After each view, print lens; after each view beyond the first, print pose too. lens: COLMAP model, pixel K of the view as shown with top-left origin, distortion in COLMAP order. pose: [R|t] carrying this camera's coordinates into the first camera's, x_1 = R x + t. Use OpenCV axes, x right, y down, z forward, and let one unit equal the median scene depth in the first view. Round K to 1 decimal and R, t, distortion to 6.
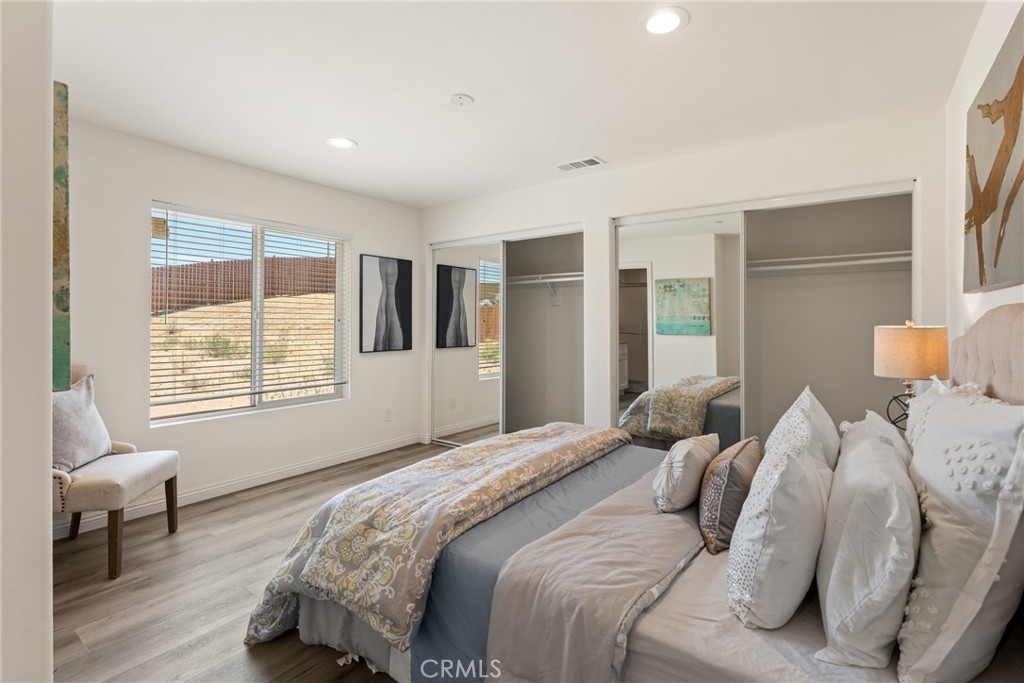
lens RADIAL K [[481.7, 0, 514.4], [0, 481.7, 323.8], [0, 0, 1]] dist [-0.002621, -0.000054]
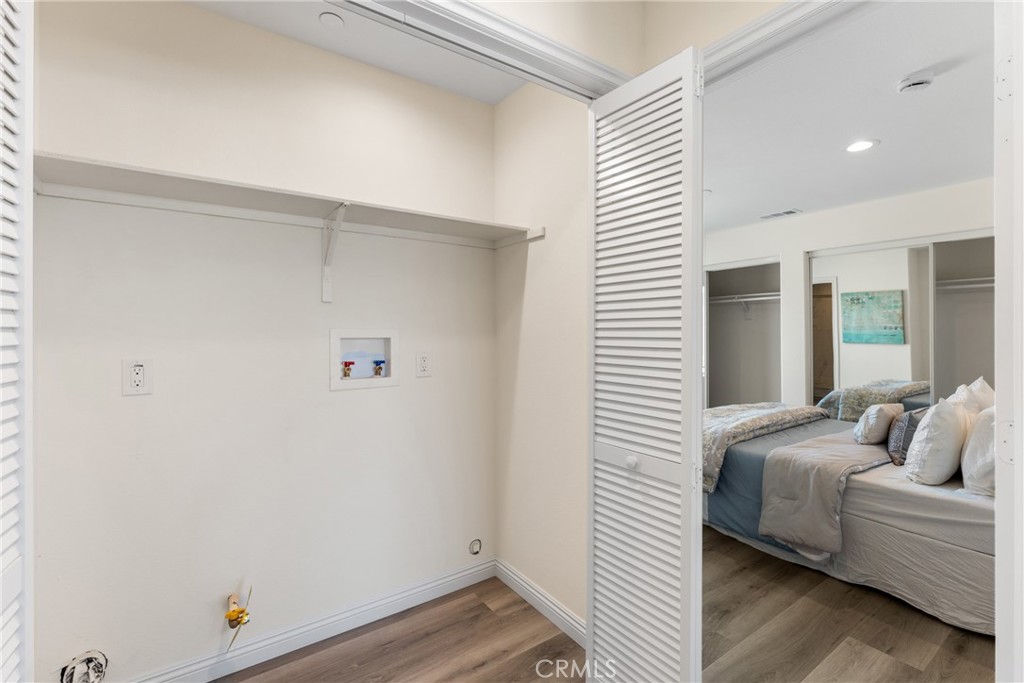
lens RADIAL K [[453.3, 0, 505.5], [0, 453.3, 333.5], [0, 0, 1]] dist [0.001599, -0.000625]
pose [[0.942610, -0.004733, -0.333861, -0.197568], [0.003757, 0.999987, -0.003568, 0.002052], [0.333873, 0.002109, 0.942616, -0.539247]]
